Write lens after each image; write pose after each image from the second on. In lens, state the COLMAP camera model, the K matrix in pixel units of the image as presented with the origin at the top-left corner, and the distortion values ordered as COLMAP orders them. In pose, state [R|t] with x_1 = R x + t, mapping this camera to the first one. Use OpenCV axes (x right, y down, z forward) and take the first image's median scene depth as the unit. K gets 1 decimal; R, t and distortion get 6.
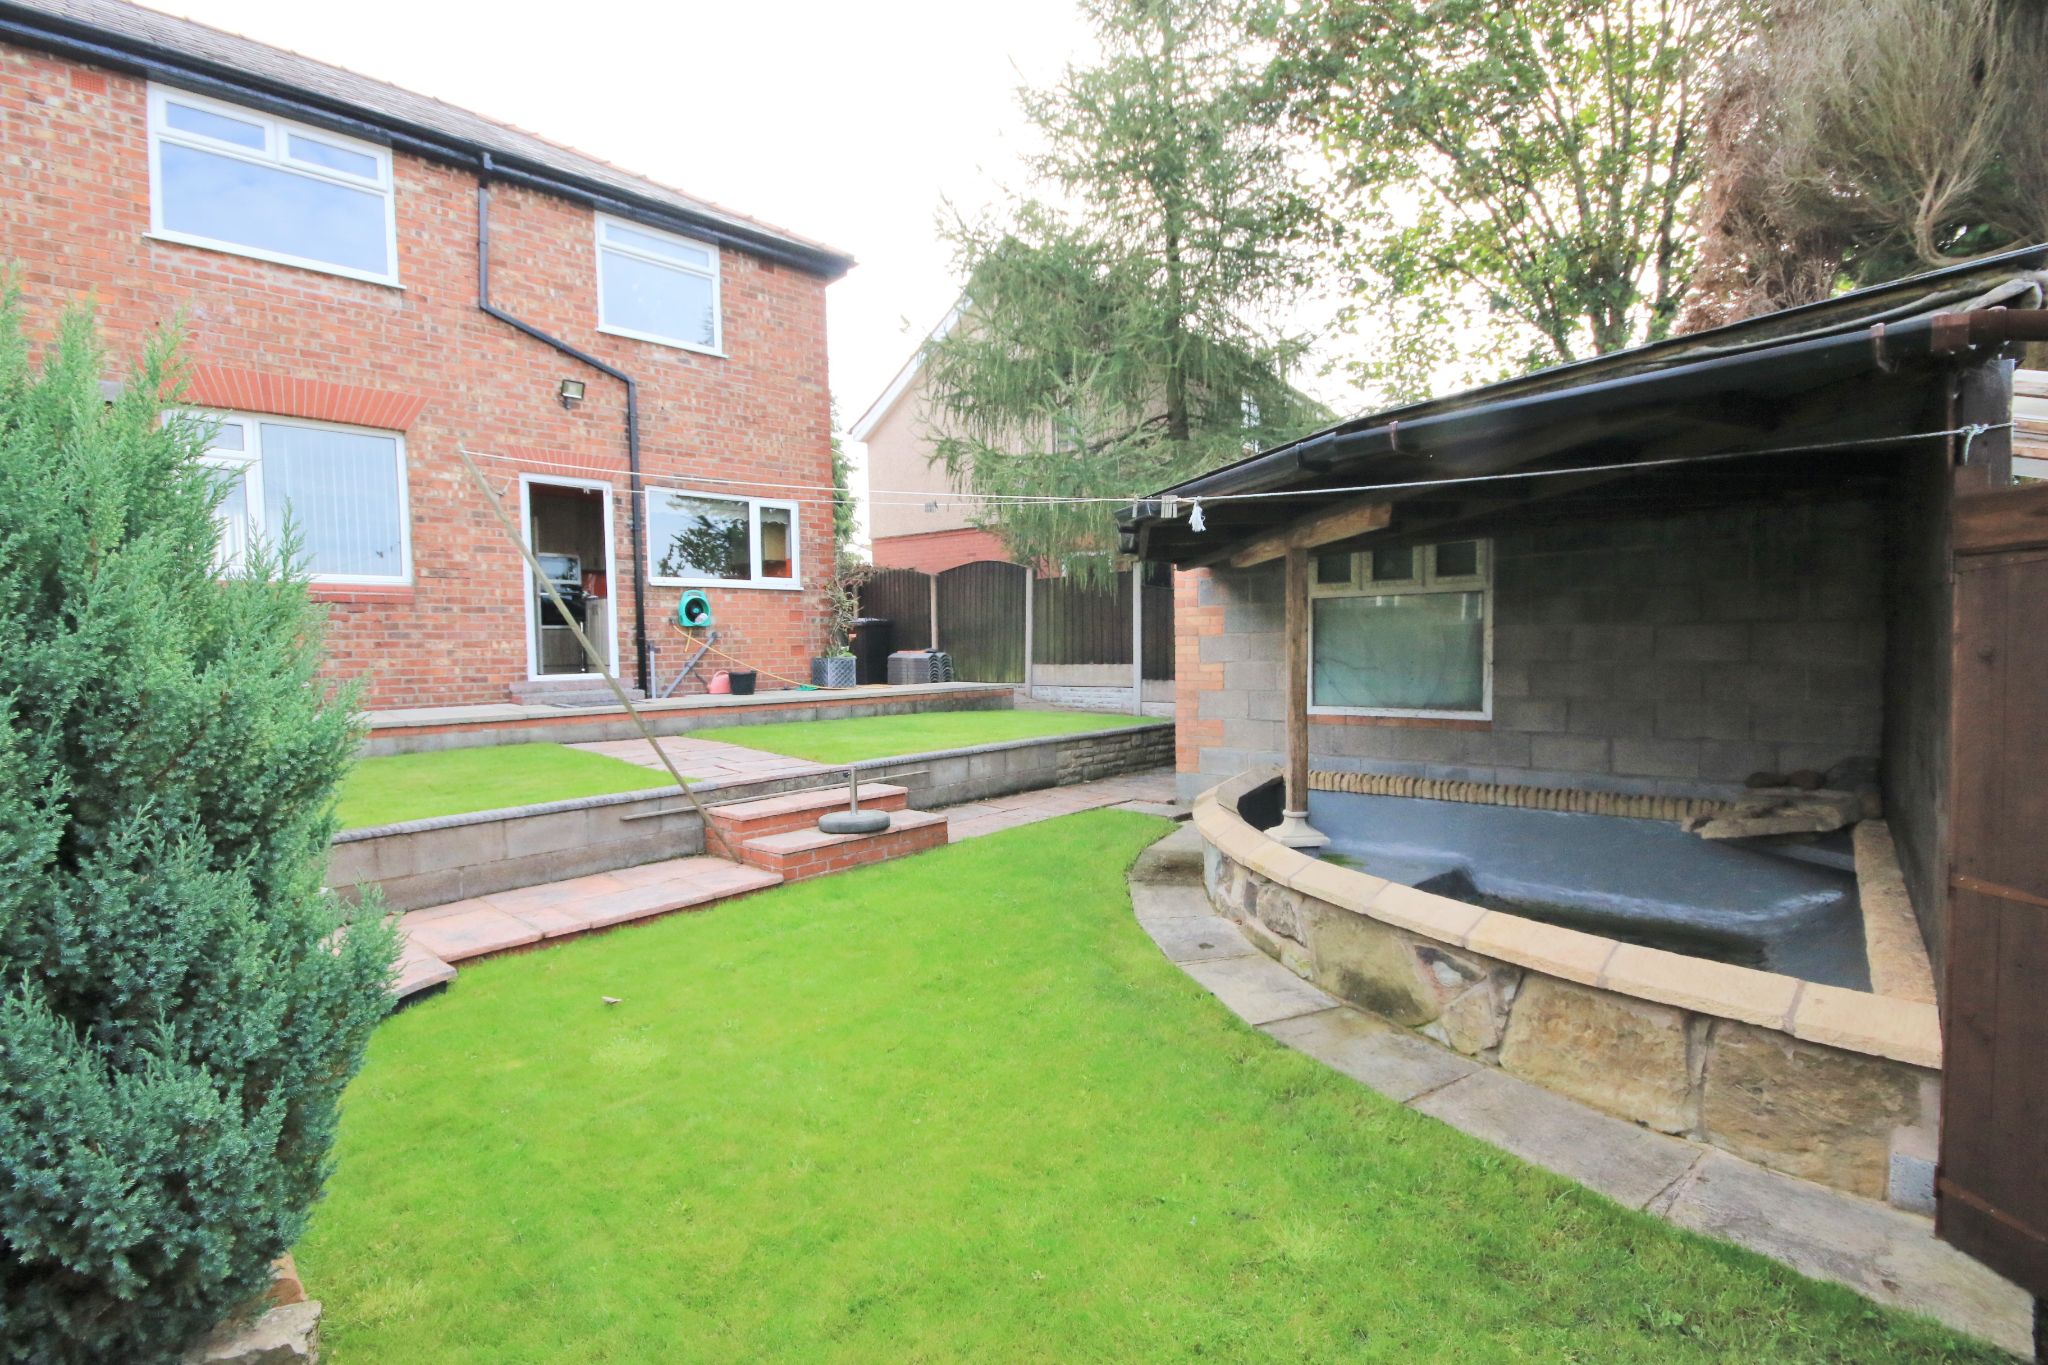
lens RADIAL K [[922.3, 0, 1026.1], [0, 922.3, 693.1], [0, 0, 1]] dist [-0.004702, -0.000553]
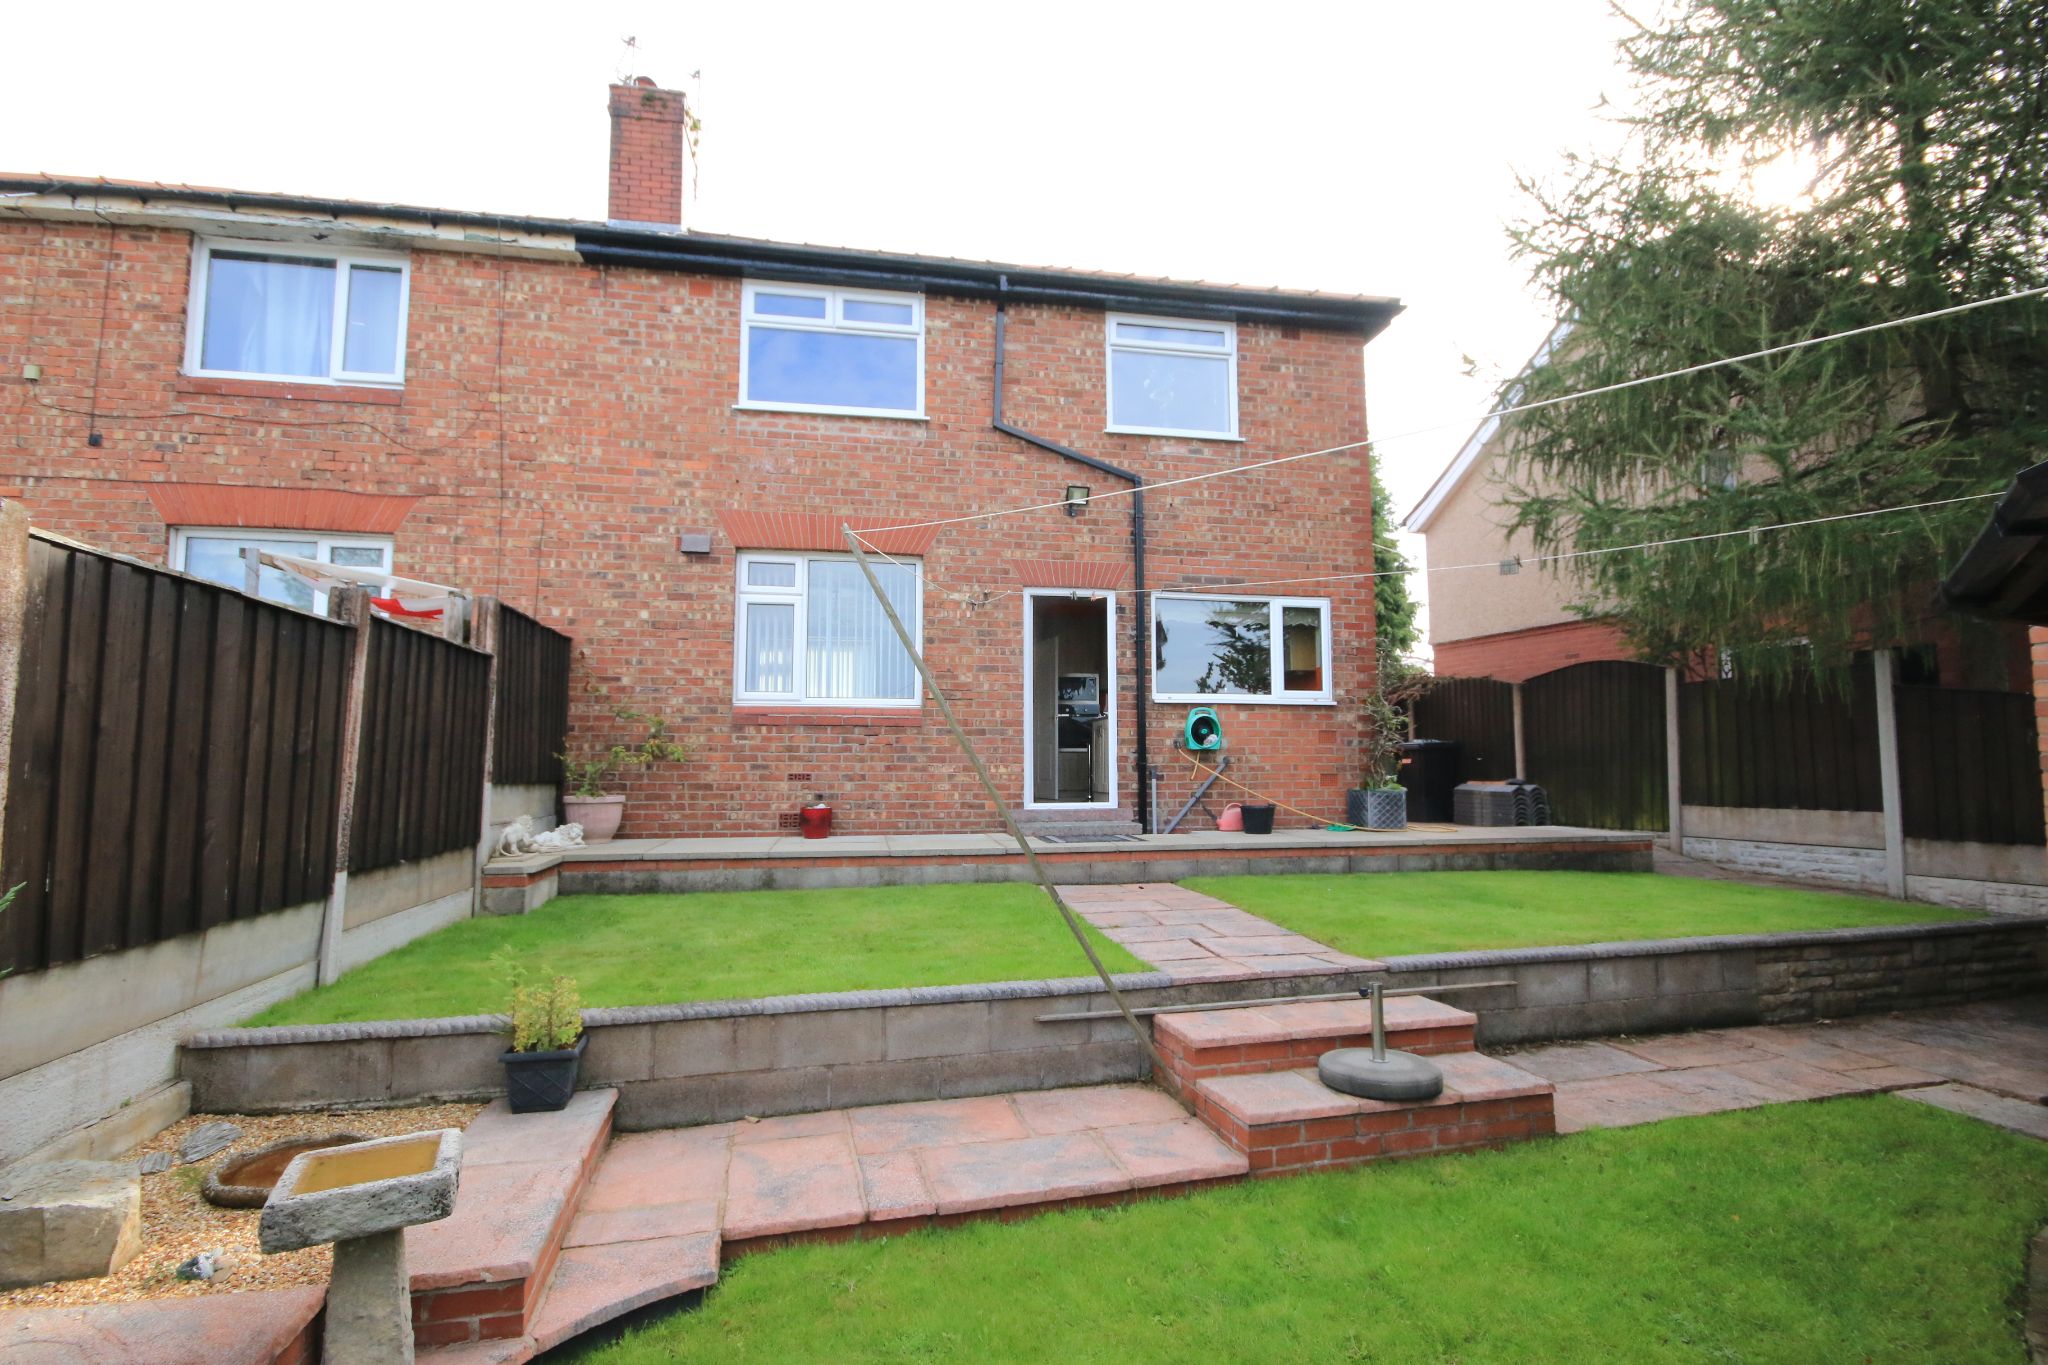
lens RADIAL K [[922.3, 0, 1026.1], [0, 922.3, 693.1], [0, 0, 1]] dist [-0.004702, -0.000553]
pose [[0.830806, -0.032190, -0.555630, -0.023349], [-0.041336, 0.992000, -0.119279, -0.018391], [0.555025, 0.122066, 0.822829, 0.232385]]
